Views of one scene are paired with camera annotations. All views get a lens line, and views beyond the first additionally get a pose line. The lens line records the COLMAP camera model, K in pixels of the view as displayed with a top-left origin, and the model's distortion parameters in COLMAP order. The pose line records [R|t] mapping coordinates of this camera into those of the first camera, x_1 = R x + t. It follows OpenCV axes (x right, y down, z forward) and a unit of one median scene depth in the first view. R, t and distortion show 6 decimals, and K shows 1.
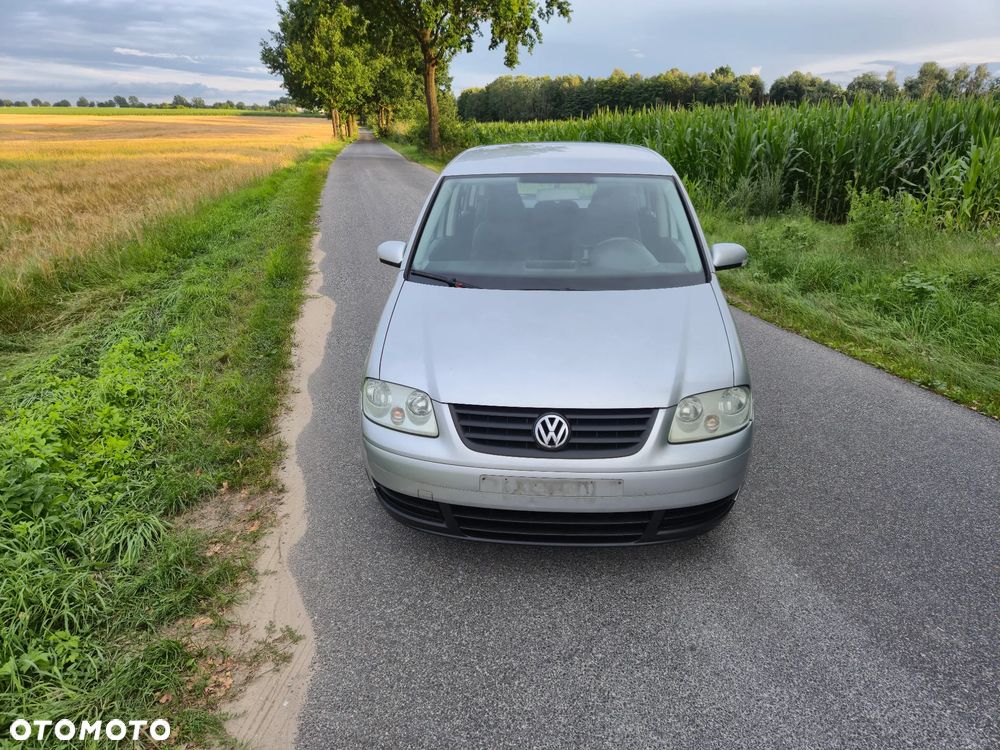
lens RADIAL K [[690.4, 0, 526.5], [0, 690.4, 376.6], [0, 0, 1]] dist [0.066470, -0.063341]
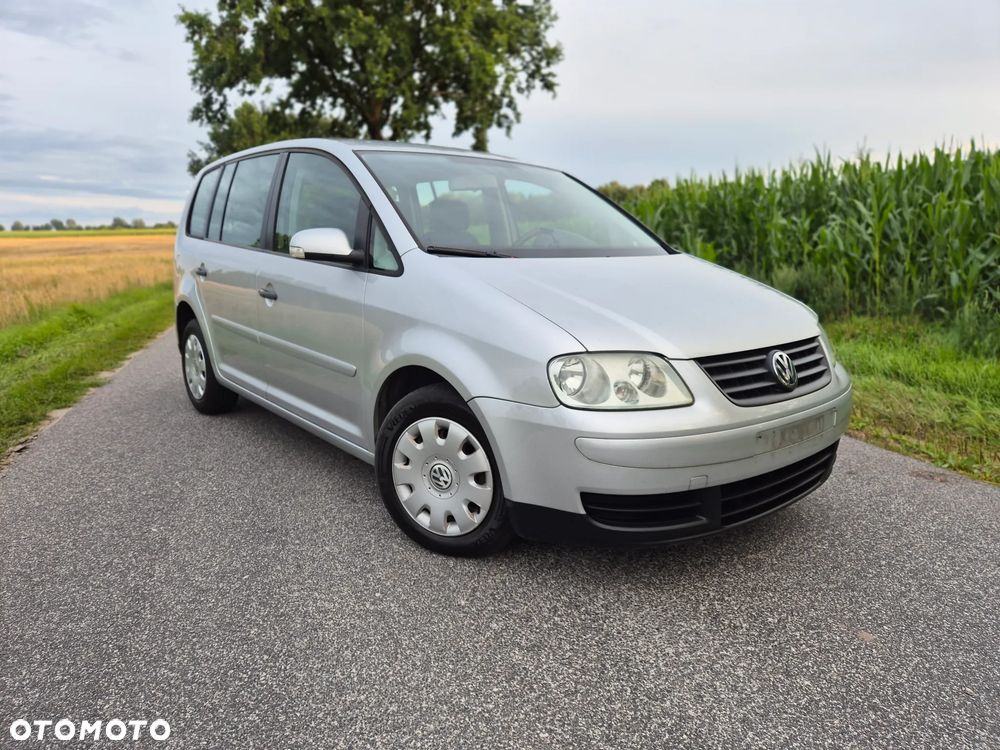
lens RADIAL K [[687.7, 0, 508.2], [0, 687.7, 366.7], [0, 0, 1]] dist [0.040376, -0.038822]
pose [[0.997792, -0.033491, 0.057349, -0.048451], [0.042308, 0.986178, -0.160196, -0.082504], [-0.051191, 0.162269, 0.985418, 0.278976]]
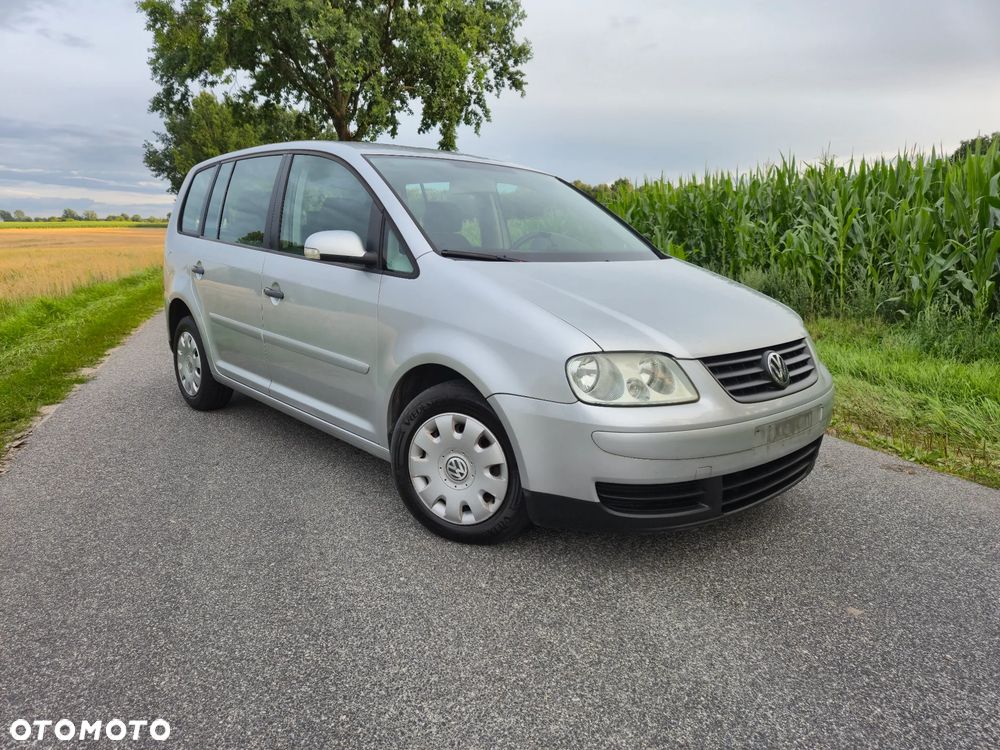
lens RADIAL K [[686.4, 0, 501.7], [0, 686.4, 377.2], [0, 0, 1]] dist [0.045675, -0.040035]
pose [[0.994398, -0.030997, 0.101058, -0.053365], [0.045097, 0.989071, -0.140376, -0.082183], [-0.095602, 0.144147, 0.984927, 0.275805]]
